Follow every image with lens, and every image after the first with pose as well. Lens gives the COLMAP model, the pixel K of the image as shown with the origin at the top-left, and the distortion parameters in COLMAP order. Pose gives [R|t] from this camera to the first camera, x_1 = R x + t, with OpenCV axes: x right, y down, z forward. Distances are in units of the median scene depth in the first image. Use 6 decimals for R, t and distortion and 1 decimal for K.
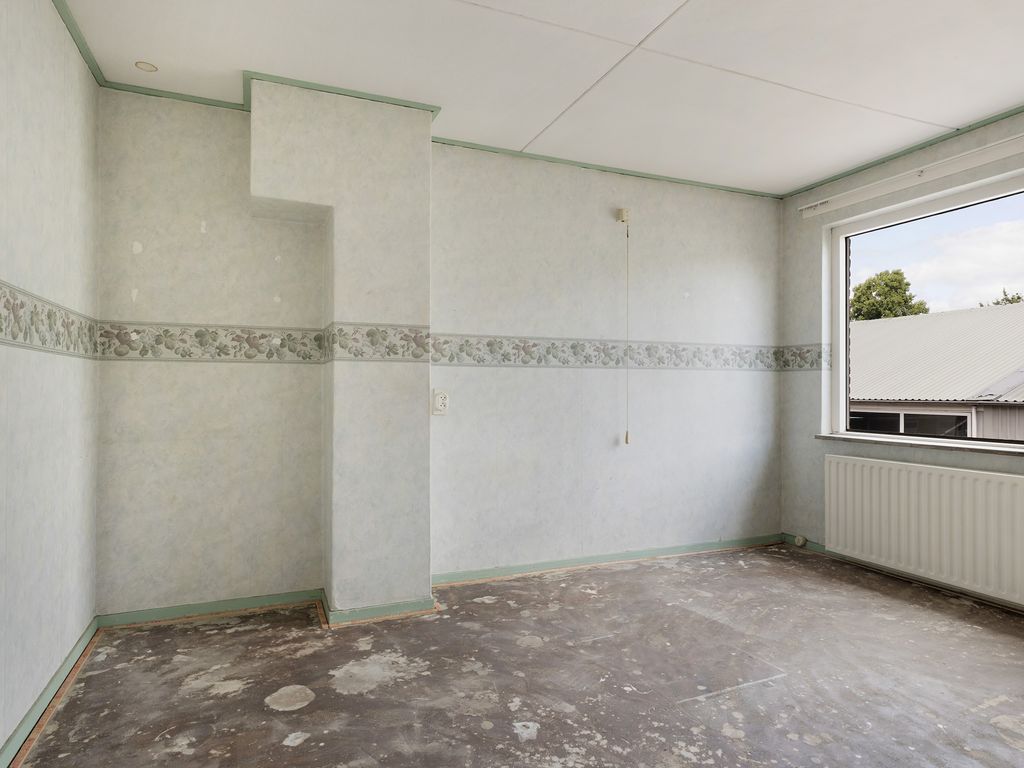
lens RADIAL K [[601.1, 0, 511.7], [0, 601.1, 383.6], [0, 0, 1]] dist [-0.000423, -0.000820]
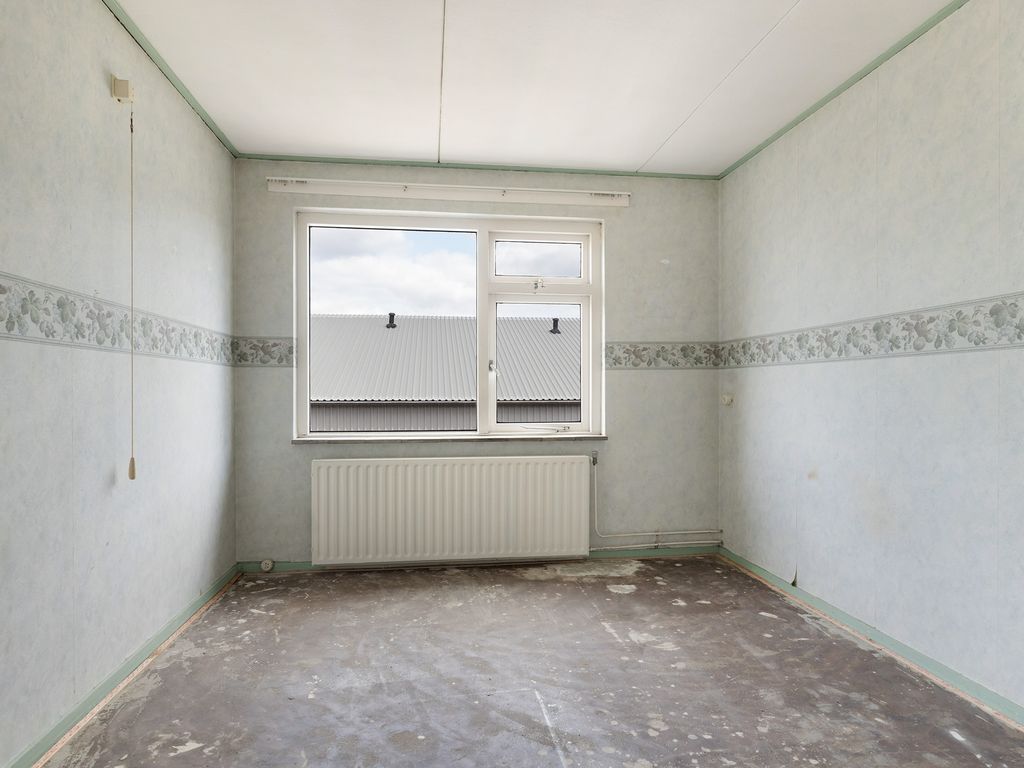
lens RADIAL K [[601.1, 0, 512.2], [0, 601.1, 387.8], [0, 0, 1]] dist [-0.000423, -0.000820]
pose [[0.268327, 0.003499, 0.963322, -0.286353], [-0.008831, 0.999960, -0.001173, 0.007251], [-0.963287, -0.008192, 0.268347, 0.488305]]
